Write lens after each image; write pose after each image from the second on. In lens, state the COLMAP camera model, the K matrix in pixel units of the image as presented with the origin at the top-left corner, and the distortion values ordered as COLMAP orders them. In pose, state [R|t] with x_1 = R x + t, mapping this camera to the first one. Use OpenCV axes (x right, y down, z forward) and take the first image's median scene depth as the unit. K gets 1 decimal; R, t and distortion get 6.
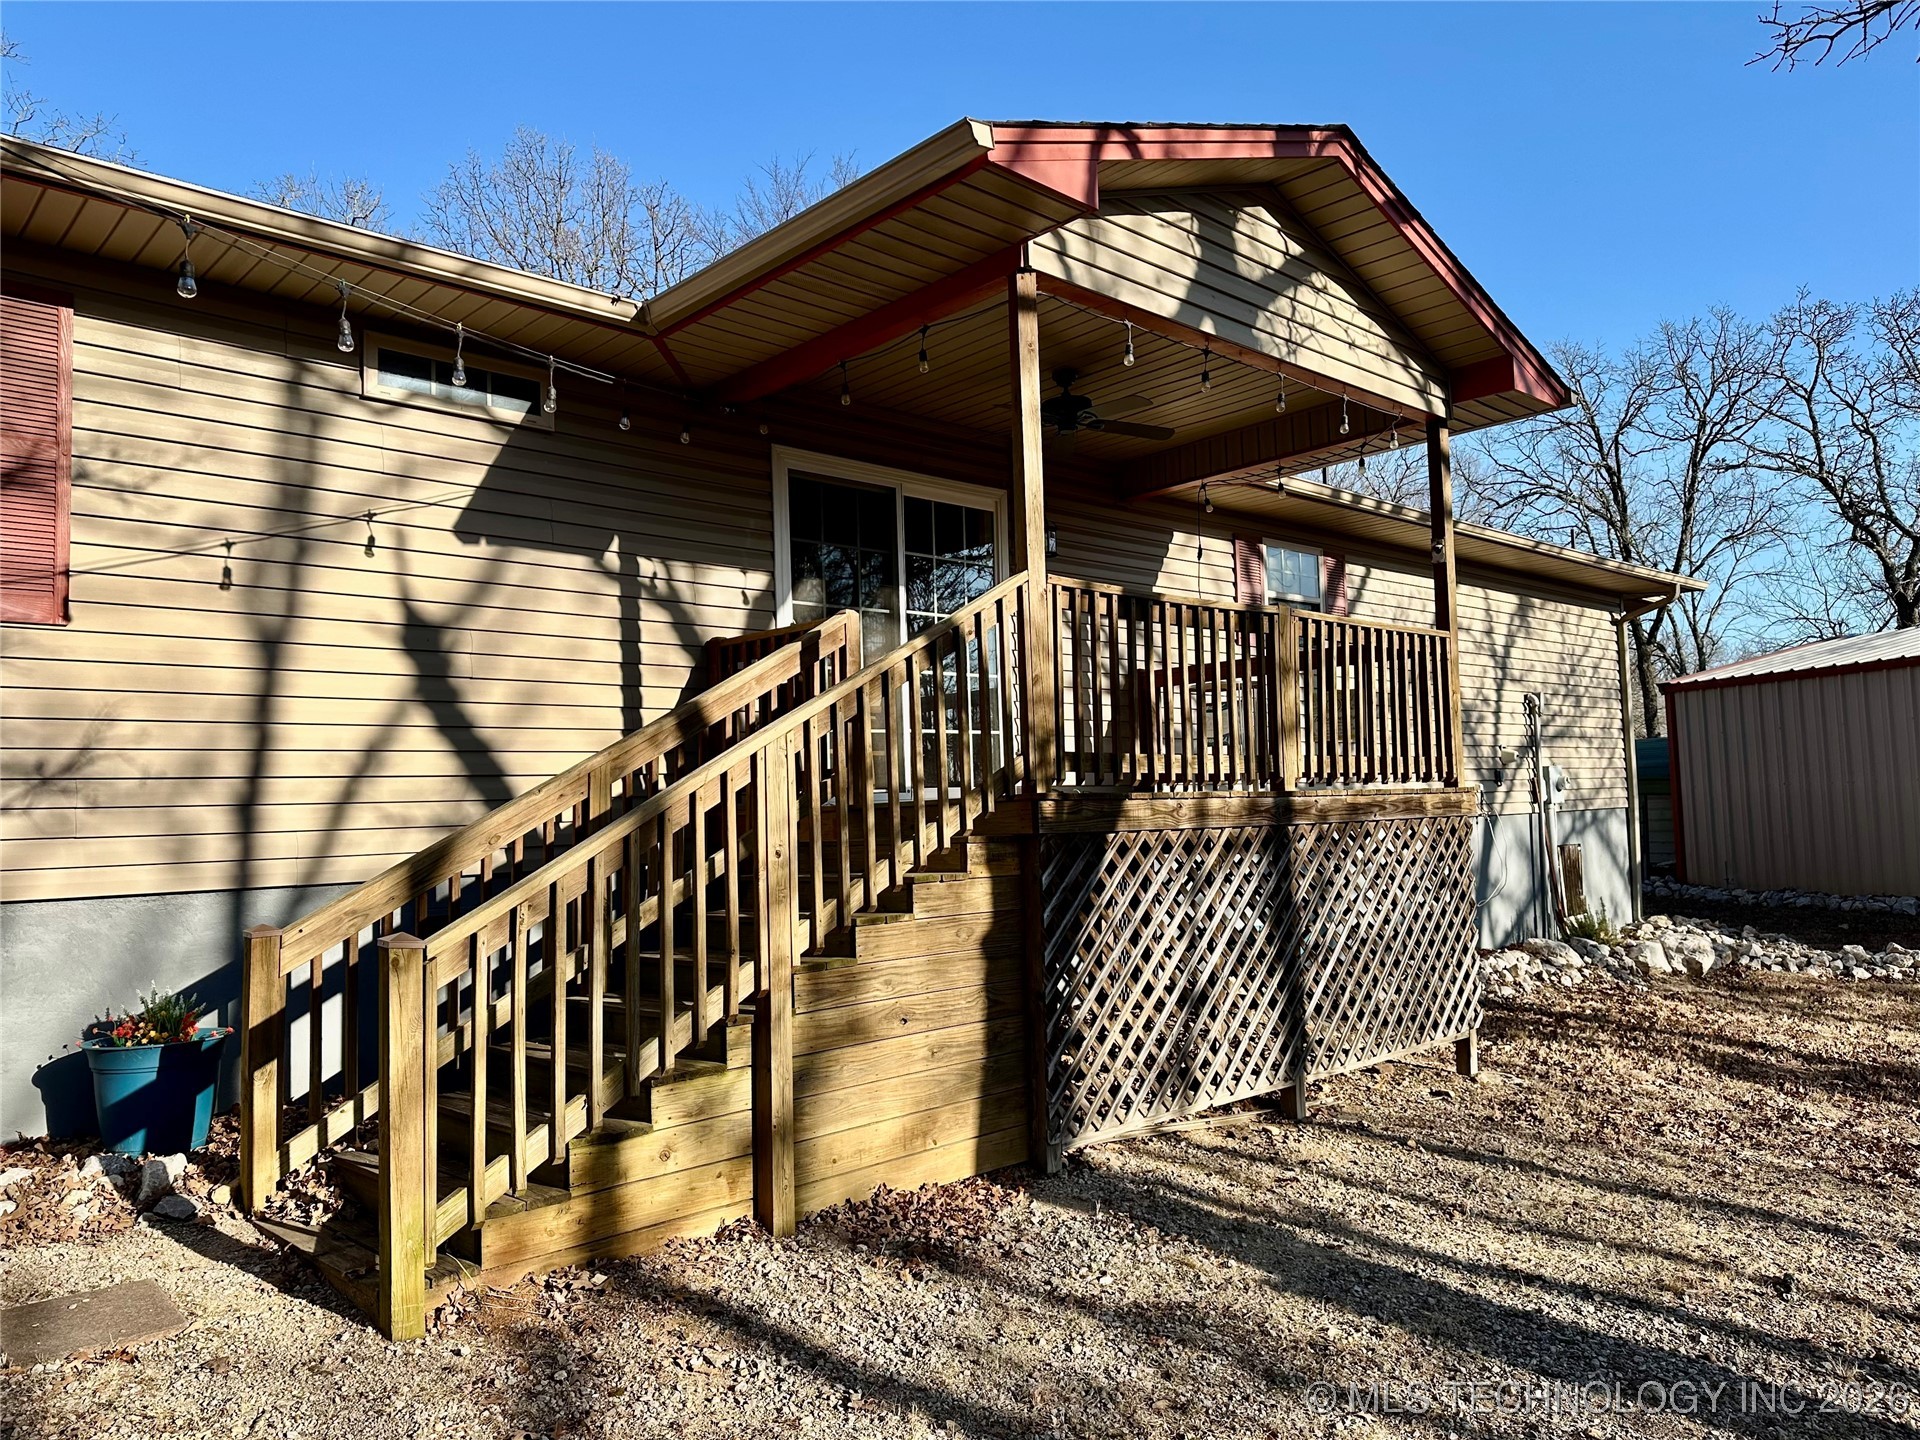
lens RADIAL K [[1330.9, 0, 958.3], [0, 1330.9, 719.1], [0, 0, 1]] dist [0.087374, -0.104917]
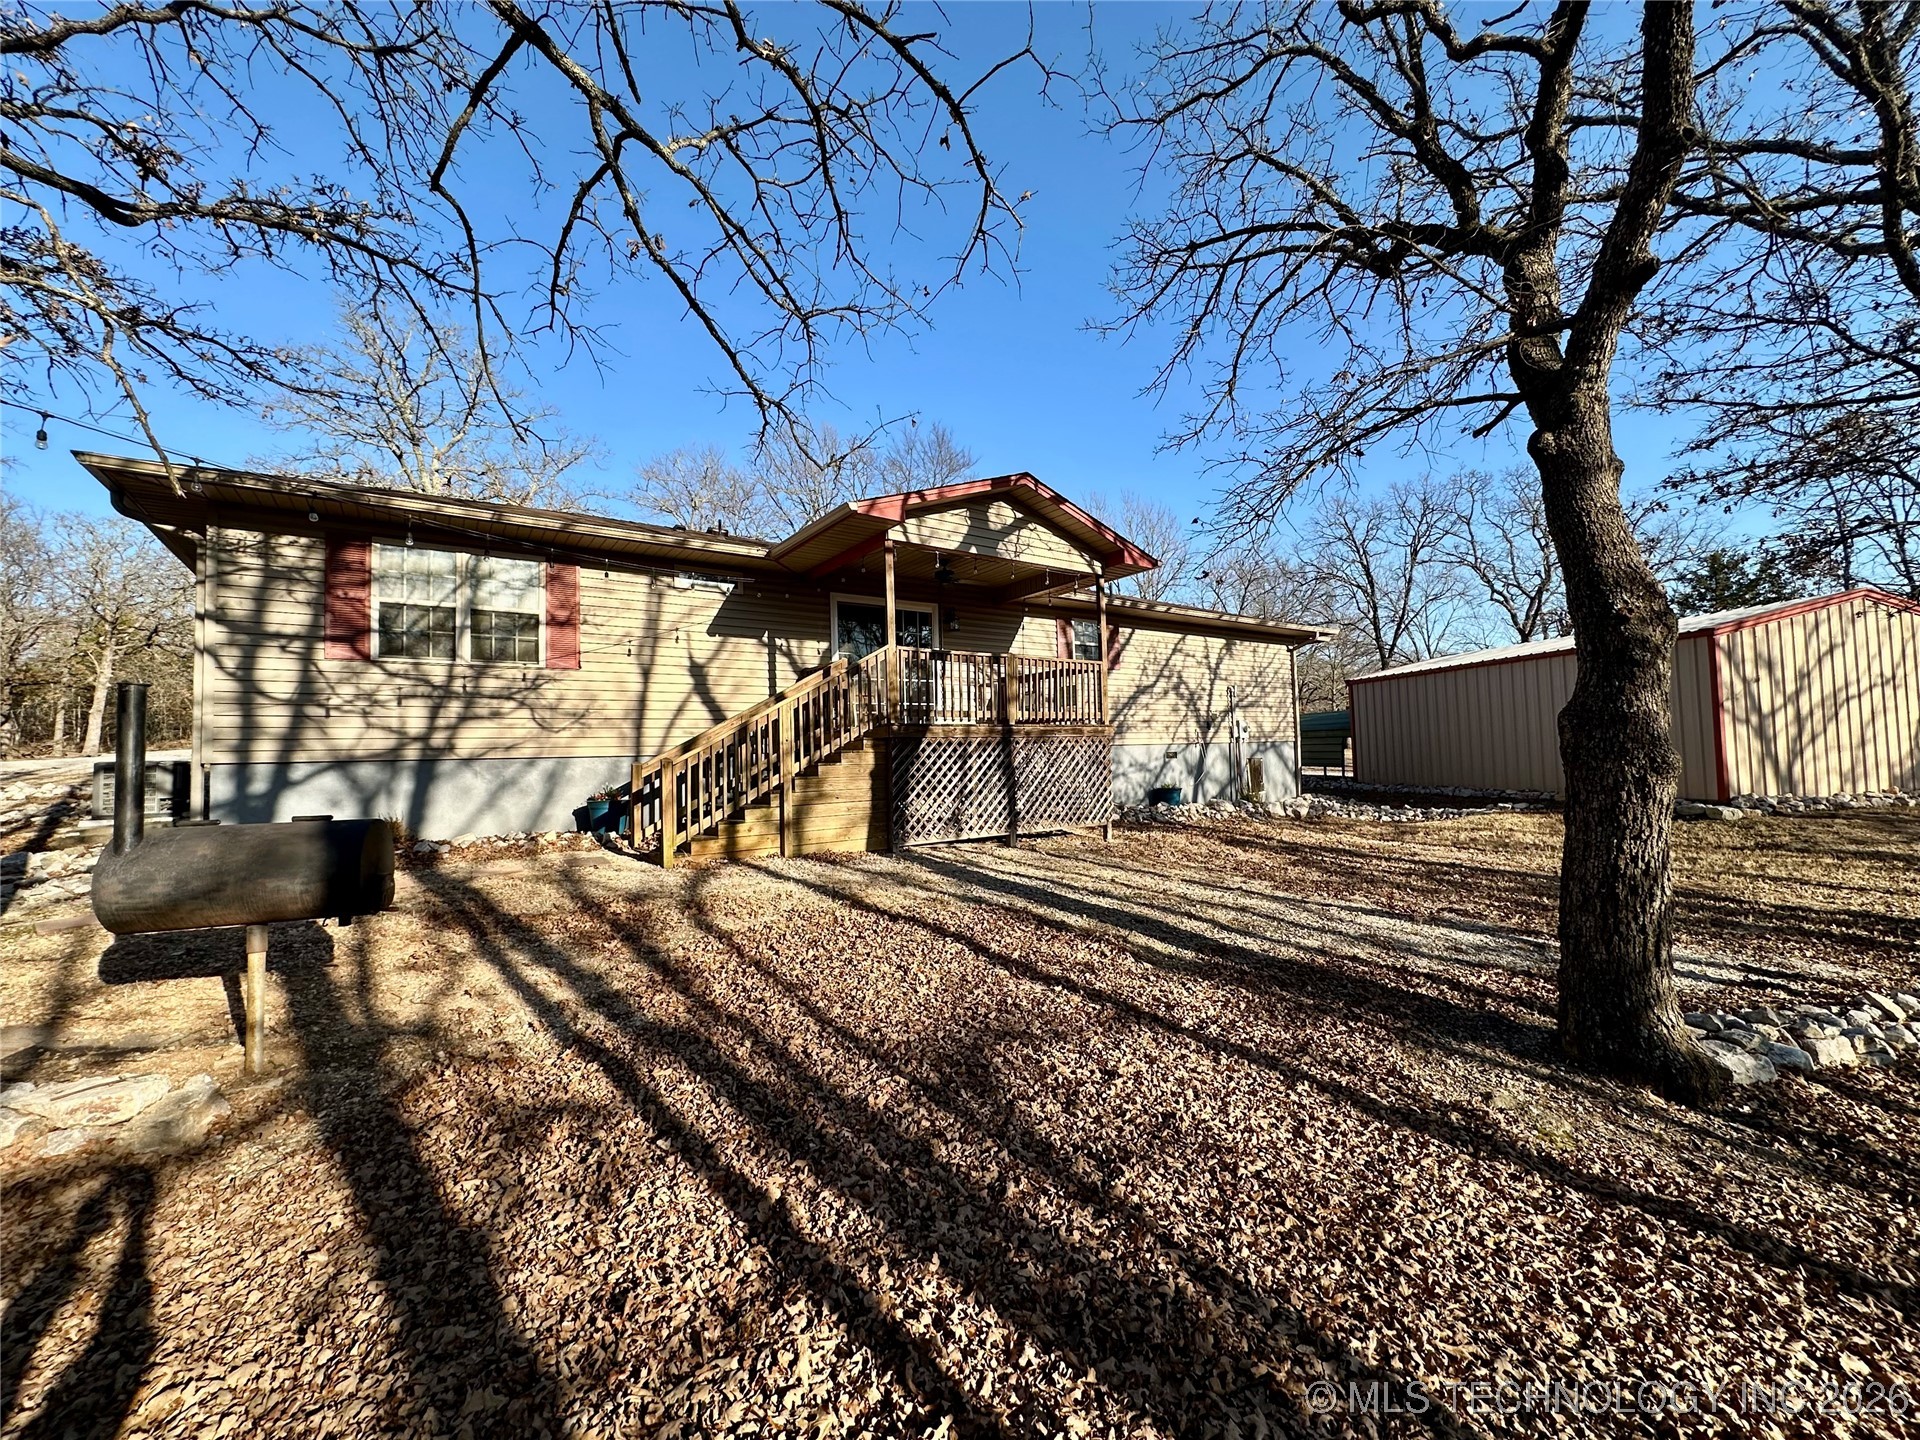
lens RADIAL K [[761.1, 0, 968.2], [0, 761.1, 714.9], [0, 0, 1]] dist [0.001805, 0.000205]
pose [[0.991924, -0.003746, -0.126776, 0.379841], [0.005892, 0.999846, 0.016557, 0.010838], [0.126695, -0.017171, 0.991793, -0.531731]]
